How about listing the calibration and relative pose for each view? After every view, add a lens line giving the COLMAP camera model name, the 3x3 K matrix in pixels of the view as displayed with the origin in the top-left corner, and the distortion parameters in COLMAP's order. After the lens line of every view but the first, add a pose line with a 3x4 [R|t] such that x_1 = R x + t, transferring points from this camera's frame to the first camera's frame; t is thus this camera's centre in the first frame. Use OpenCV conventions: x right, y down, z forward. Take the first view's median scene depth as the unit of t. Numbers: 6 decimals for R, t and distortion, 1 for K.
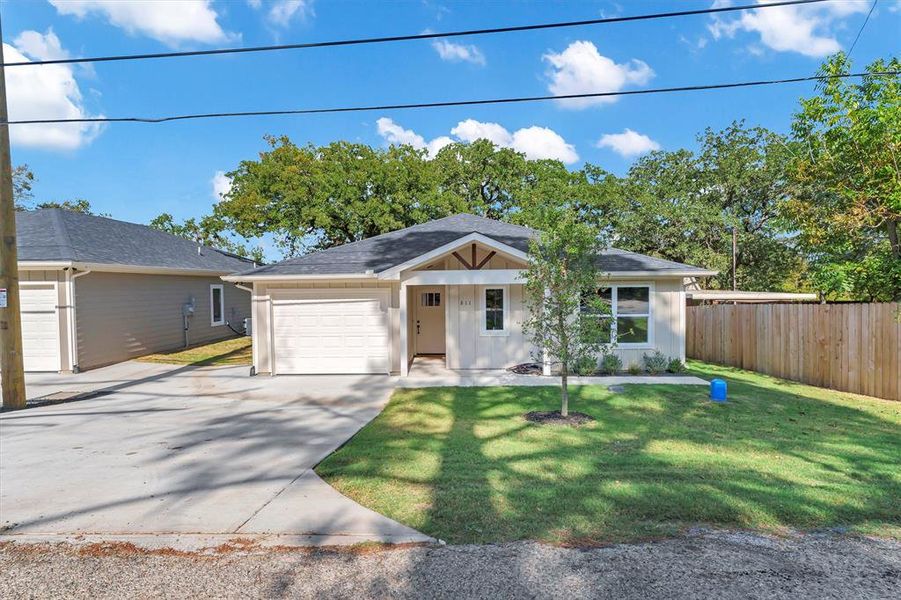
lens RADIAL K [[380.7, 0, 449.4], [0, 380.7, 297.4], [0, 0, 1]] dist [0.000706, 0.000016]
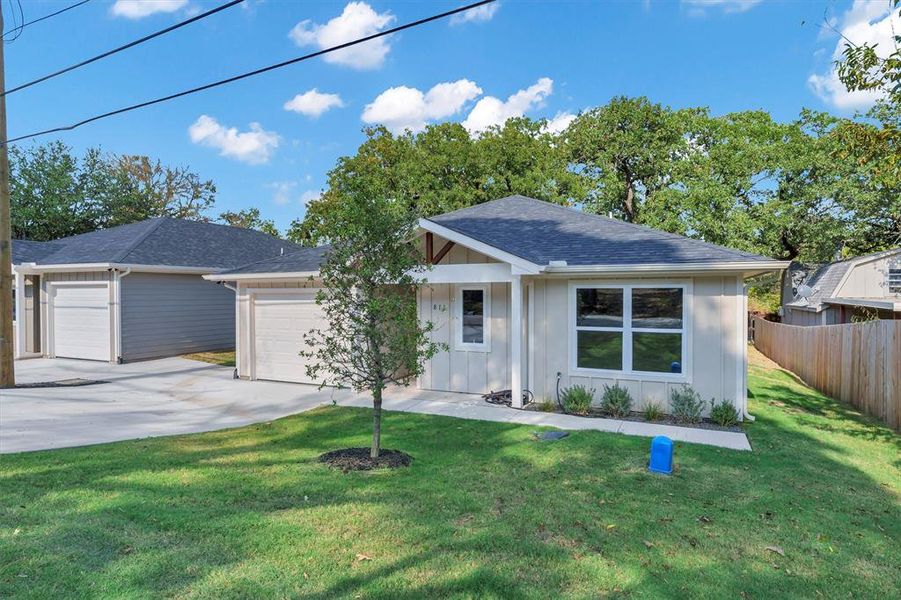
lens RADIAL K [[459.3, 0, 470.7], [0, 459.3, 303.5], [0, 0, 1]] dist [0.002702, -0.000497]
pose [[0.931981, 0.016575, -0.362128, 0.456312], [-0.018117, 0.999836, -0.000861, 0.006684], [0.362054, 0.007363, 0.932128, 0.130684]]
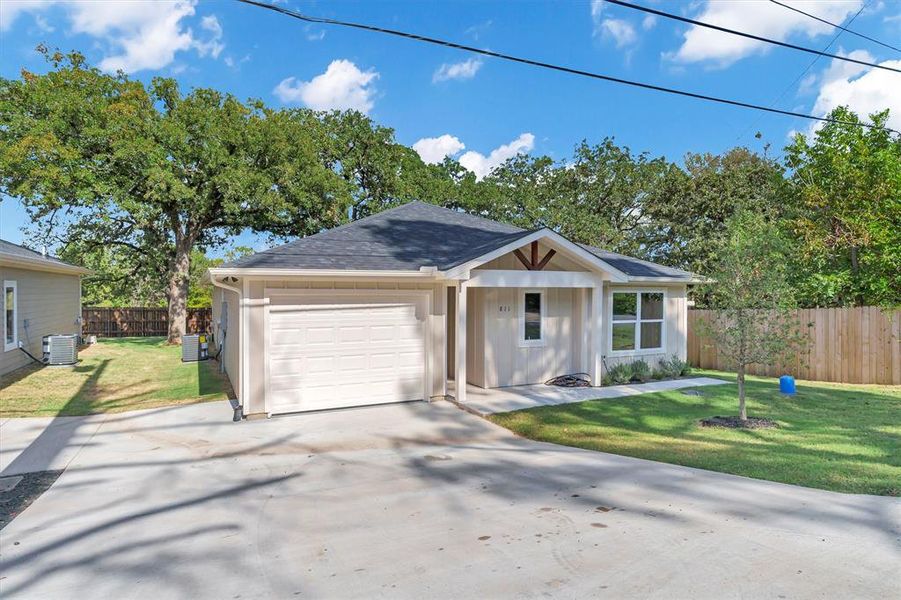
lens RADIAL K [[459.3, 0, 423.3], [0, 459.3, 295.5], [0, 0, 1]] dist [0.002702, -0.000497]
pose [[0.909883, 0.010259, 0.414739, -0.560147], [-0.001927, 0.999788, -0.020502, 0.006073], [-0.414861, 0.017855, 0.909710, 0.138184]]
